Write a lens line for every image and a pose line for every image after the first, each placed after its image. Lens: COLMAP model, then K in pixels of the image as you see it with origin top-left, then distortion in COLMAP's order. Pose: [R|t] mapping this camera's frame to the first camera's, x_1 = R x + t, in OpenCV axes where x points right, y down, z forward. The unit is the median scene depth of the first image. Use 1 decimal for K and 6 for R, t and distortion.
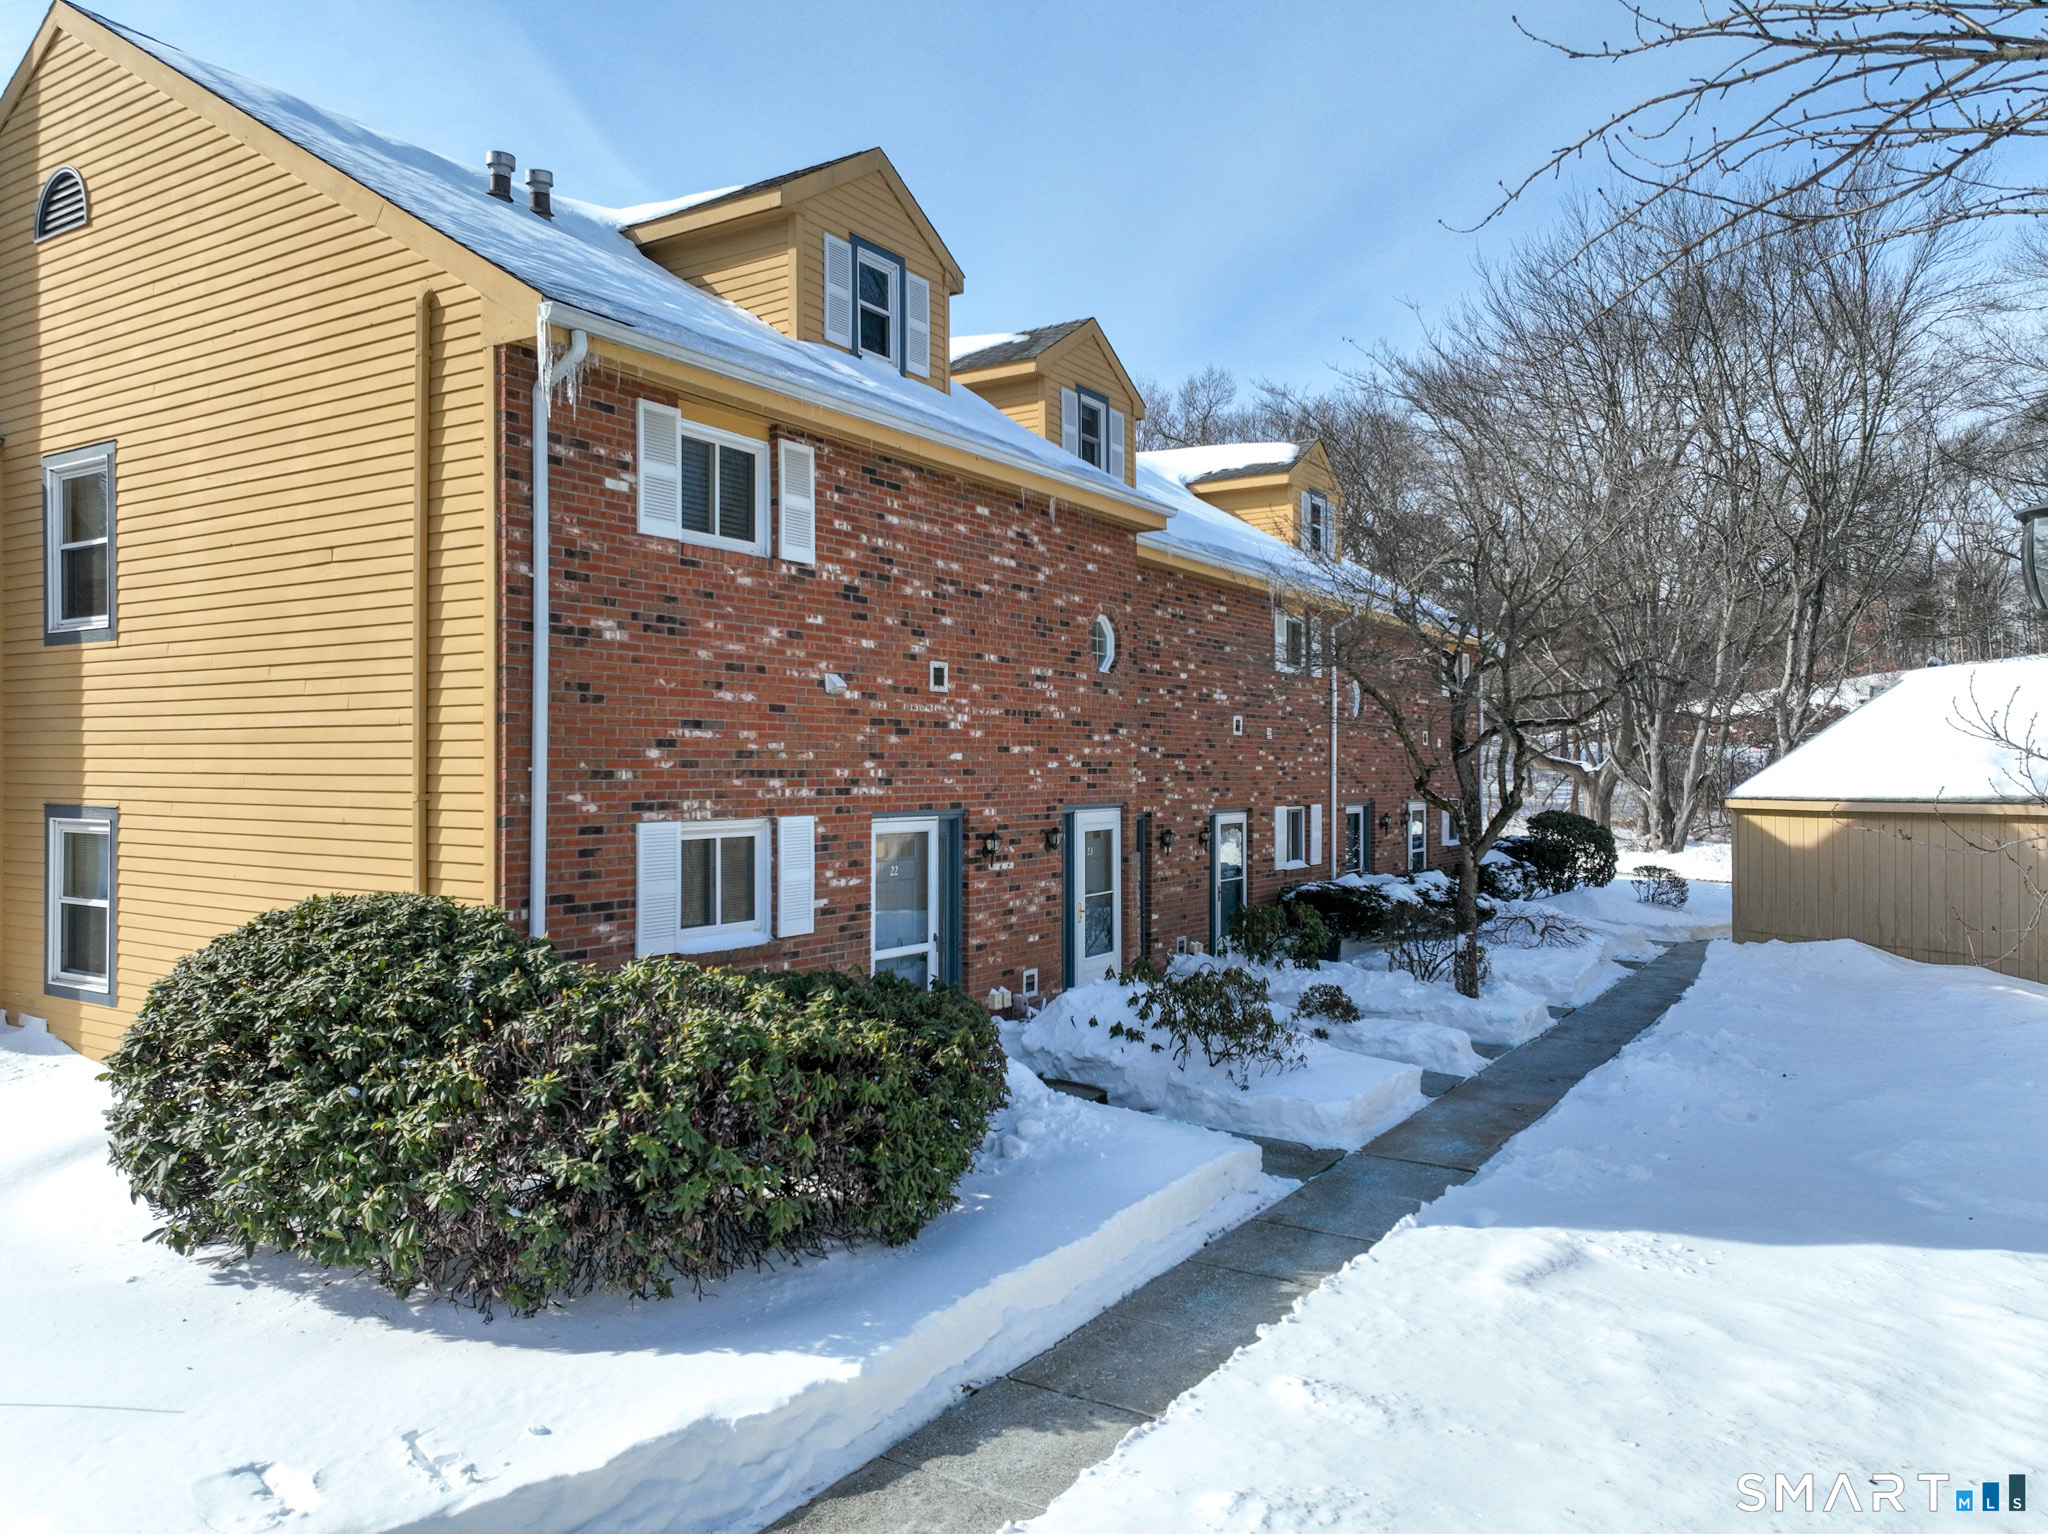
lens RADIAL K [[1438.6, 0, 1028.0], [0, 1438.6, 769.4], [0, 0, 1]] dist [0.009748, 0.003109]
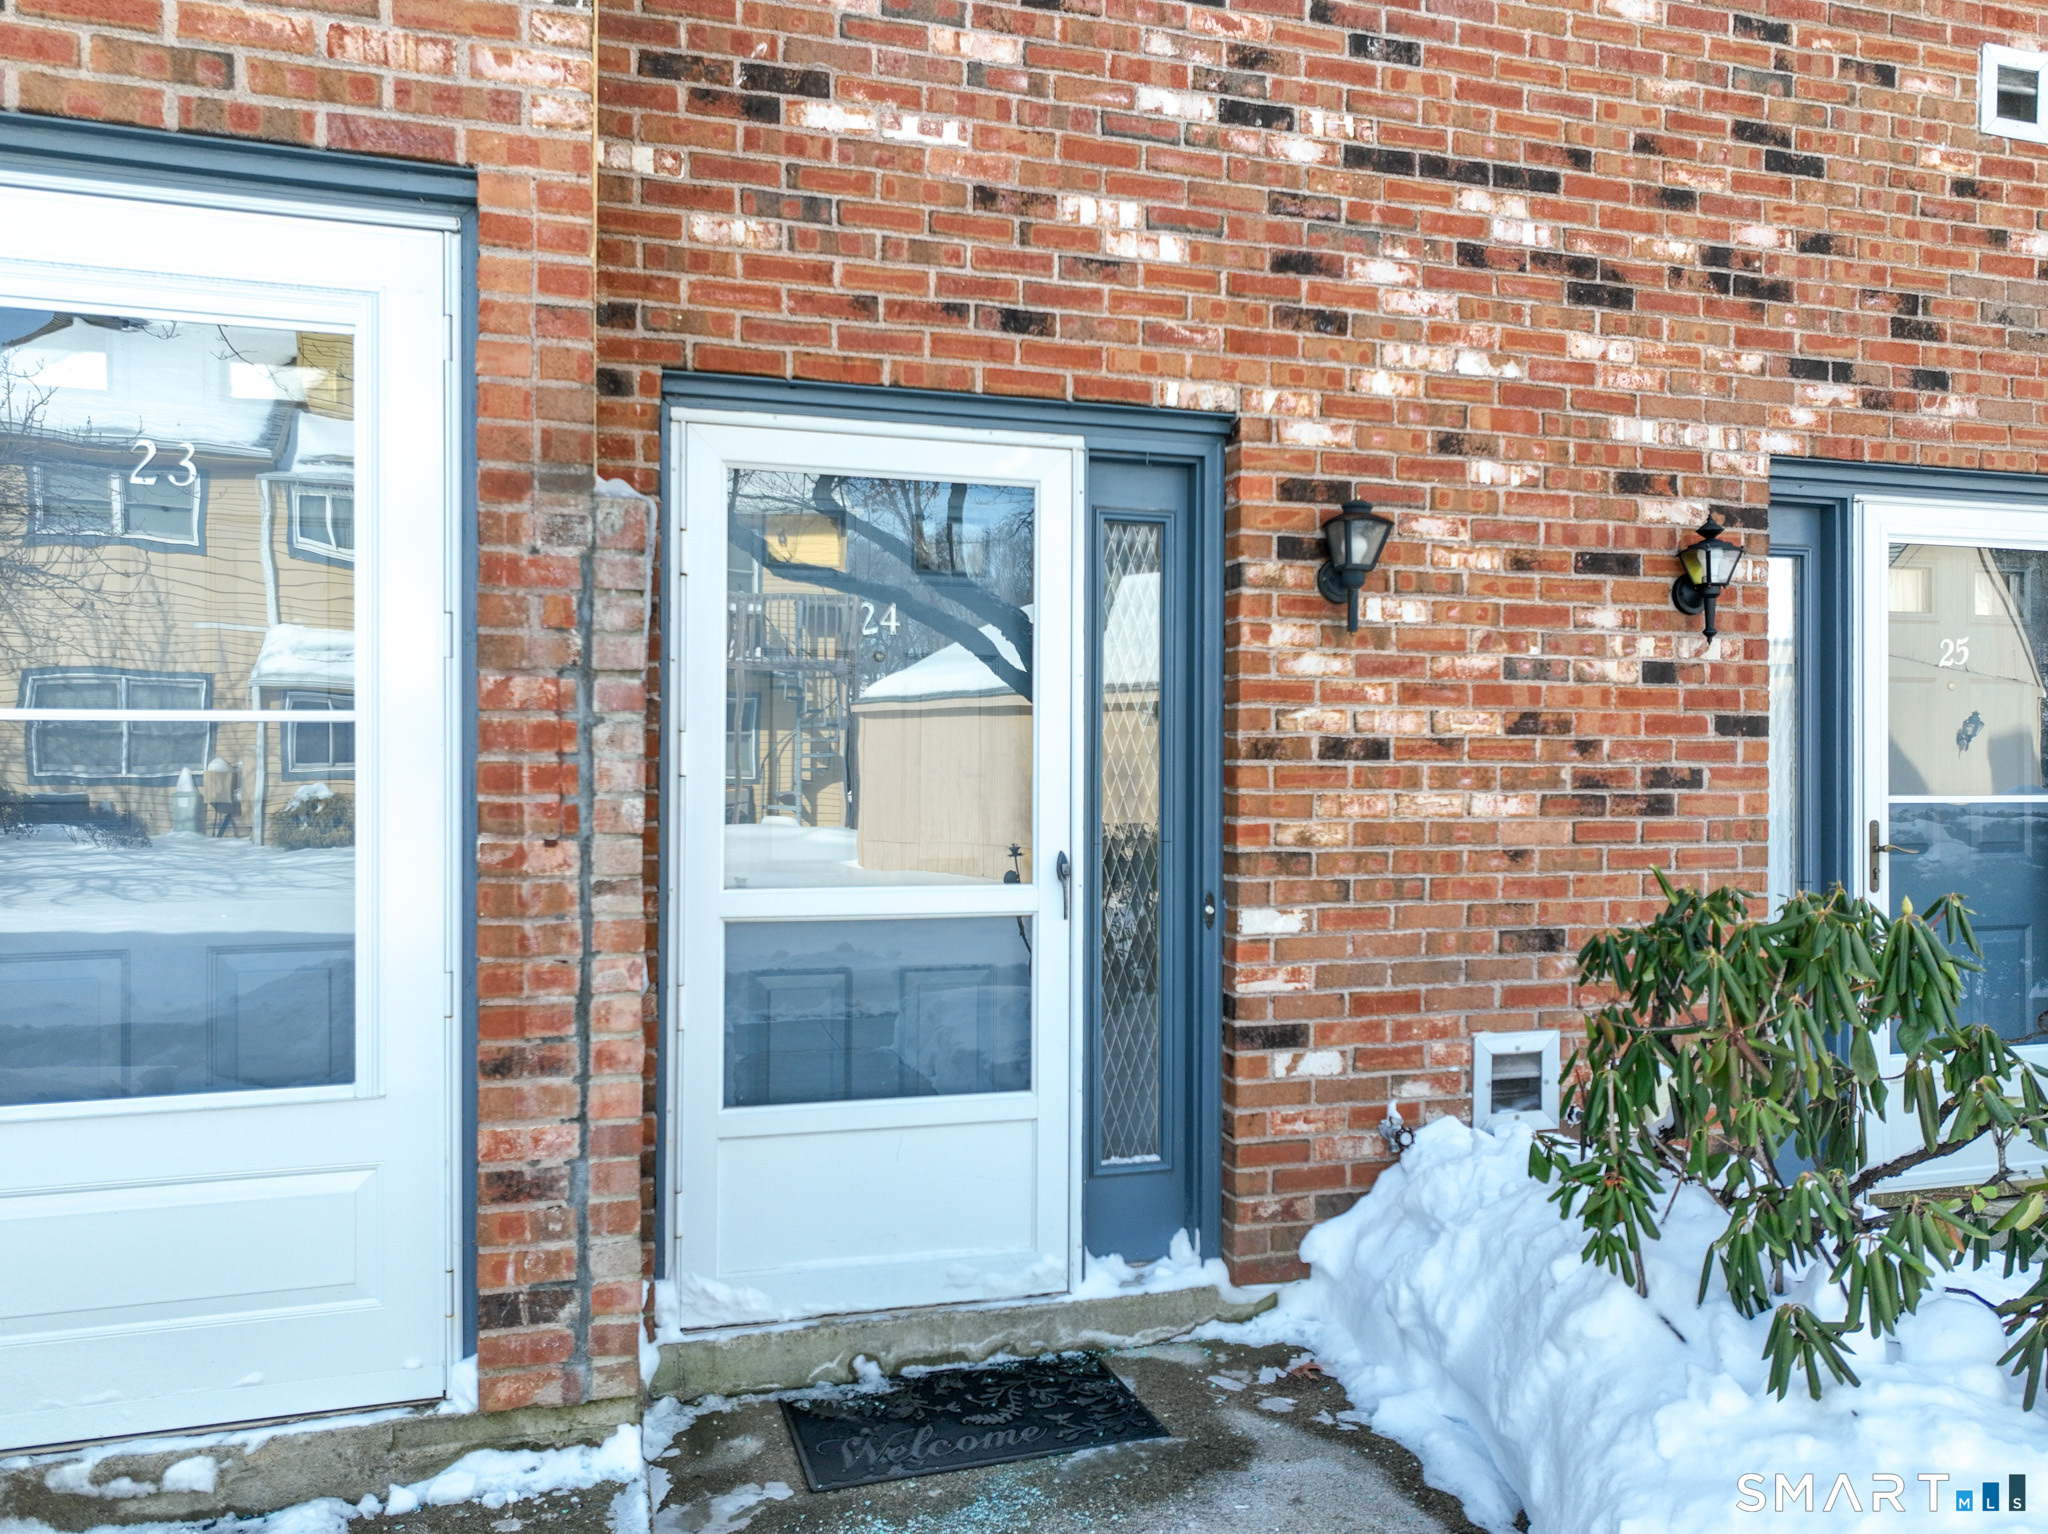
lens RADIAL K [[1438.6, 0, 1034.9], [0, 1438.6, 768.8], [0, 0, 1]] dist [0.009748, 0.003109]
pose [[0.758704, -0.005054, -0.651416, 0.265946], [0.000215, 0.999972, -0.007508, 0.110262], [0.651436, 0.005556, 0.758683, 1.107621]]
